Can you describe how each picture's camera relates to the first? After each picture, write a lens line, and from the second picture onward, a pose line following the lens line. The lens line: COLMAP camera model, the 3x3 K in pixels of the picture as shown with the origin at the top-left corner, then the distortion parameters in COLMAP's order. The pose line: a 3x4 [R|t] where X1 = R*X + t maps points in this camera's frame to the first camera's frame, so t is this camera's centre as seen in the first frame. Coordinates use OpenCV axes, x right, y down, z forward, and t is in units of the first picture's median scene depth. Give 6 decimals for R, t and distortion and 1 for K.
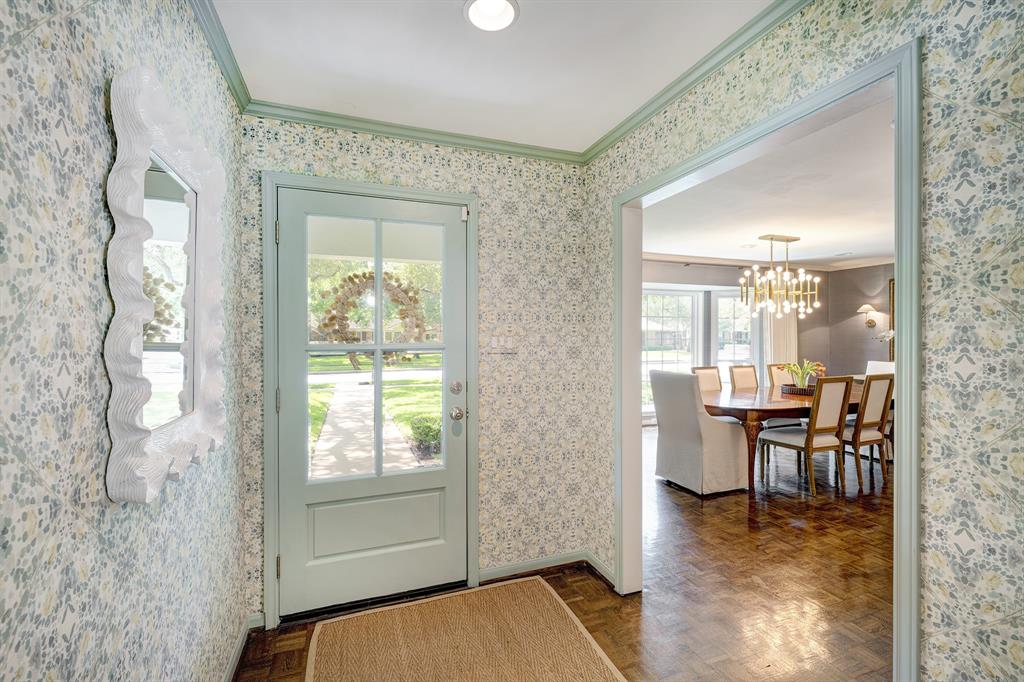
lens RADIAL K [[396.1, 0, 512.0], [0, 396.1, 341.0], [0, 0, 1]] dist [0.000716, 0.000023]
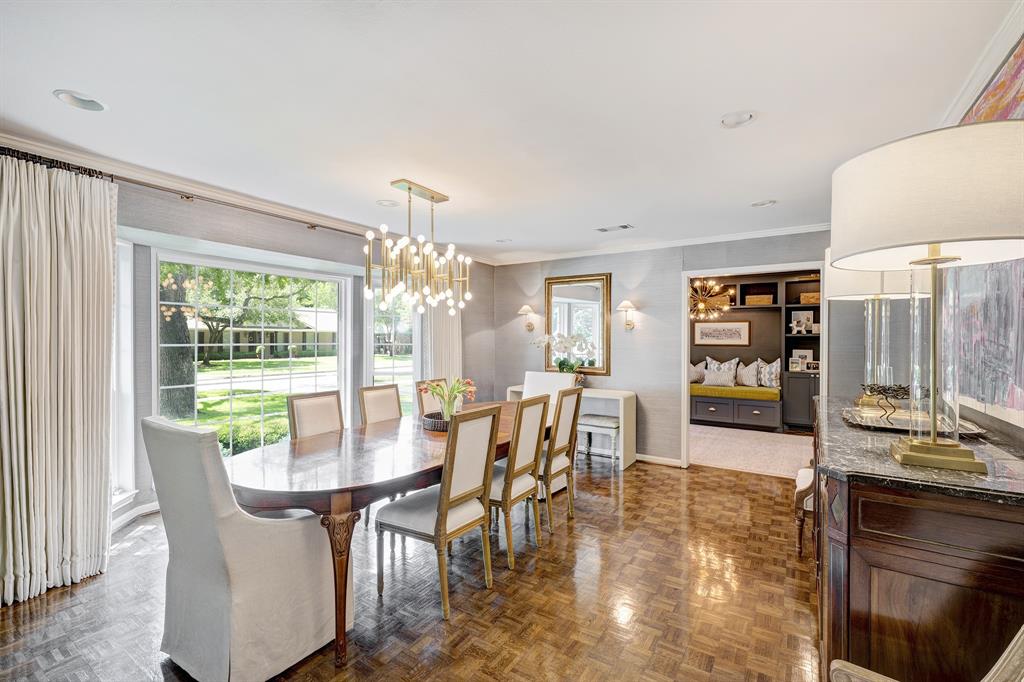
lens RADIAL K [[461.7, 0, 512.0], [0, 461.7, 341.0], [0, 0, 1]] dist [-0.000802, -0.000156]
pose [[0.775297, 0.003560, 0.631586, 0.366671], [0.001654, 0.999969, -0.007667, -0.007368], [-0.631594, 0.006989, 0.775268, 0.372573]]
